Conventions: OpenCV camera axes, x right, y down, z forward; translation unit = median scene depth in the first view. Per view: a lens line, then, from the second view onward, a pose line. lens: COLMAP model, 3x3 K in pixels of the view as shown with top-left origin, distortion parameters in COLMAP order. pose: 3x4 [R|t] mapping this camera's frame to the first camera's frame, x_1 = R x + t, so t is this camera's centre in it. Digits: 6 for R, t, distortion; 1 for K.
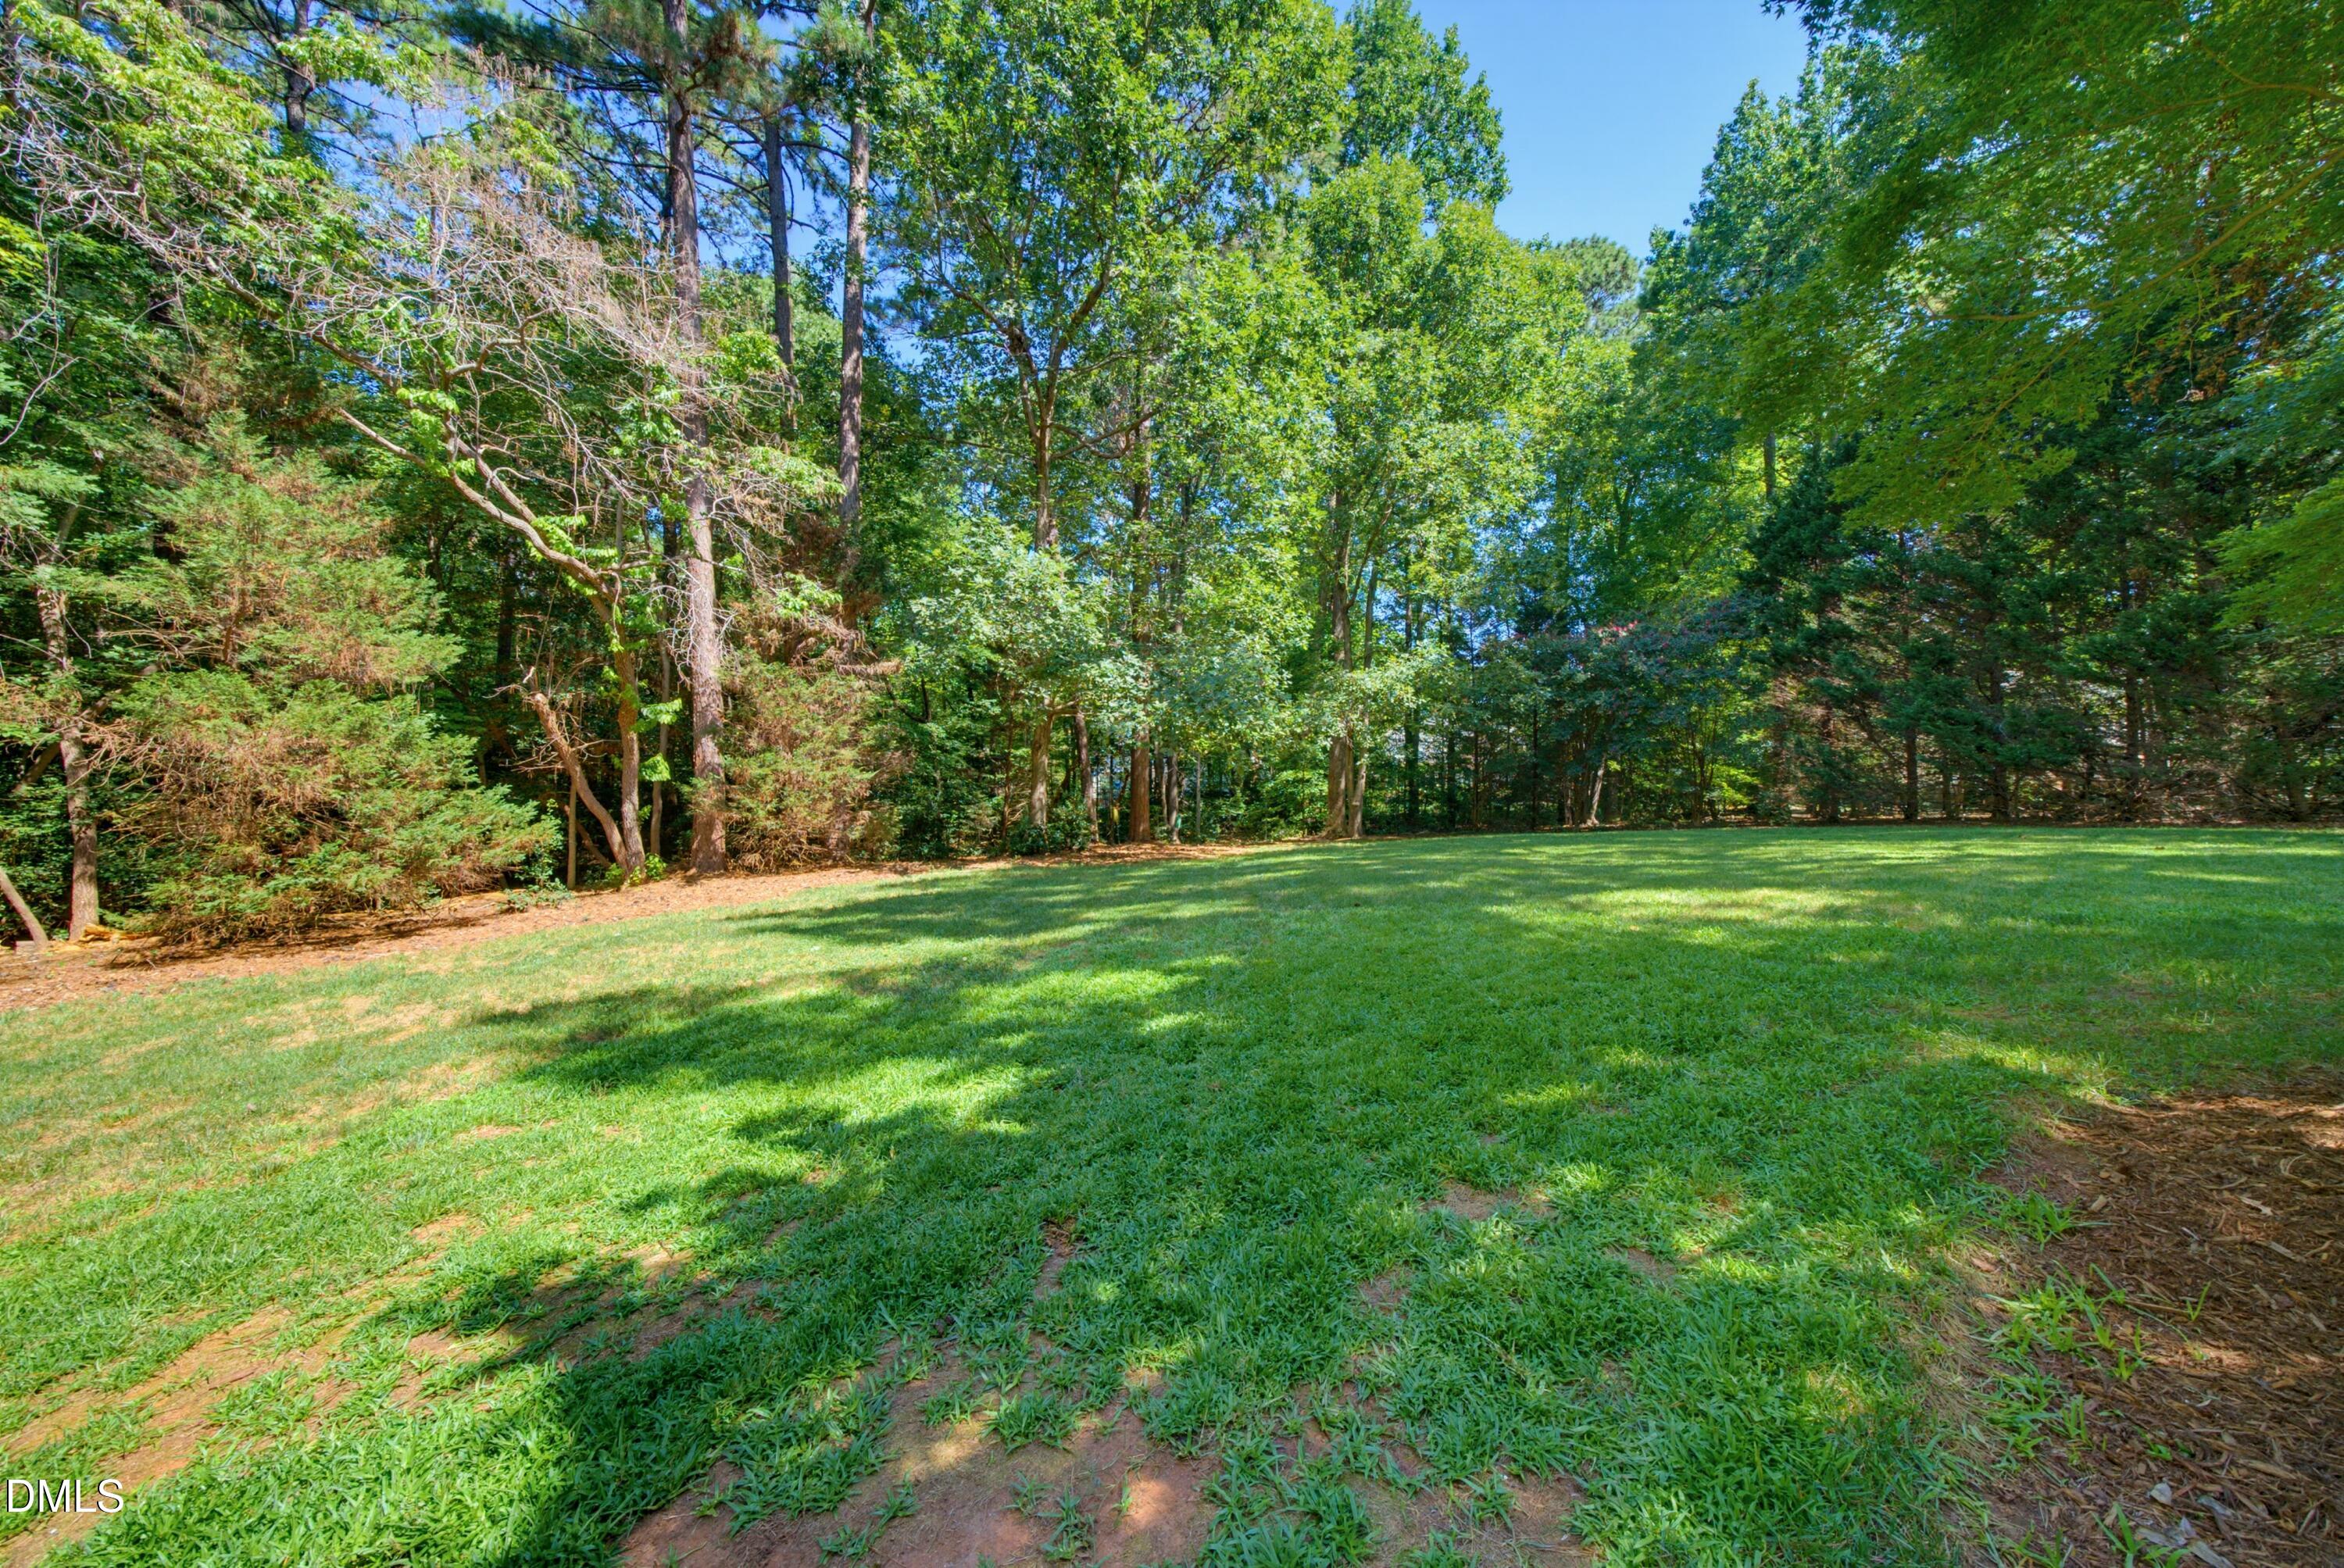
lens RADIAL K [[824.0, 0, 1180.0], [0, 824.0, 806.7], [0, 0, 1]] dist [0.000984, 0.000171]
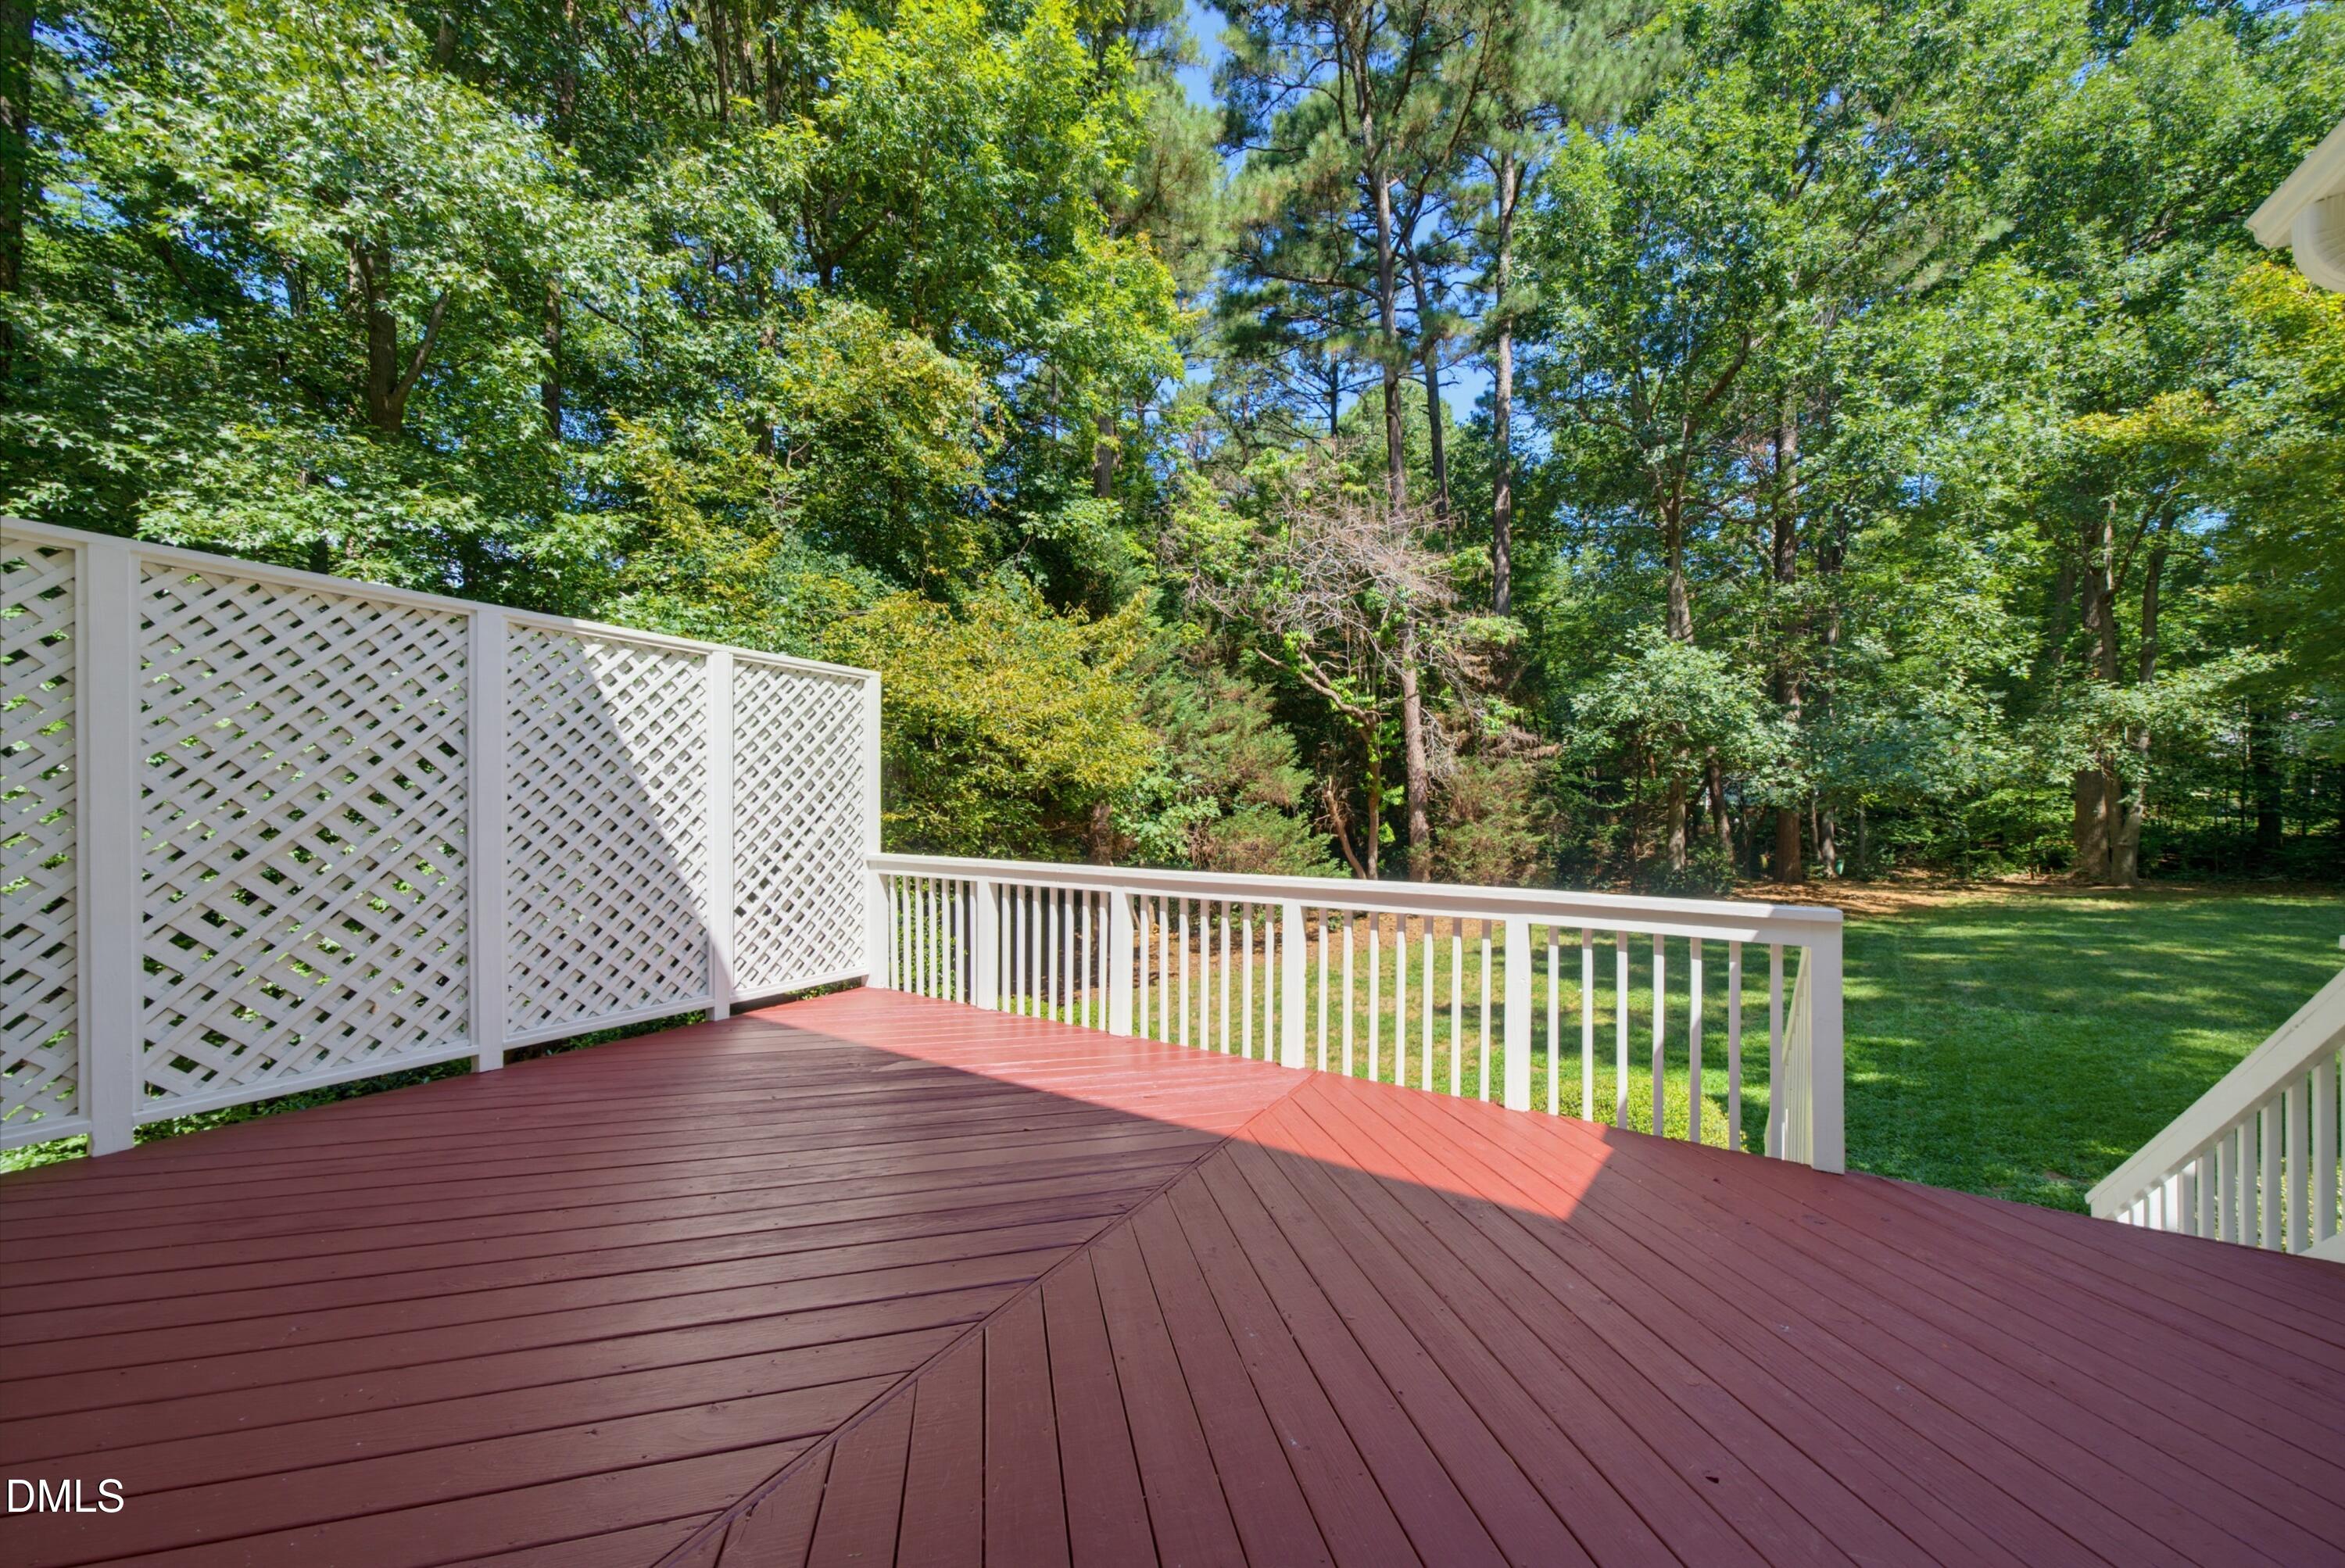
lens RADIAL K [[824.4, 0, 1180.5], [0, 824.4, 806.8], [0, 0, 1]] dist [0.000984, 0.000171]
pose [[0.788537, -0.008676, -0.614926, -0.024735], [0.010674, 0.999943, -0.000421, -0.092790], [0.614894, -0.006232, 0.788585, -0.362343]]
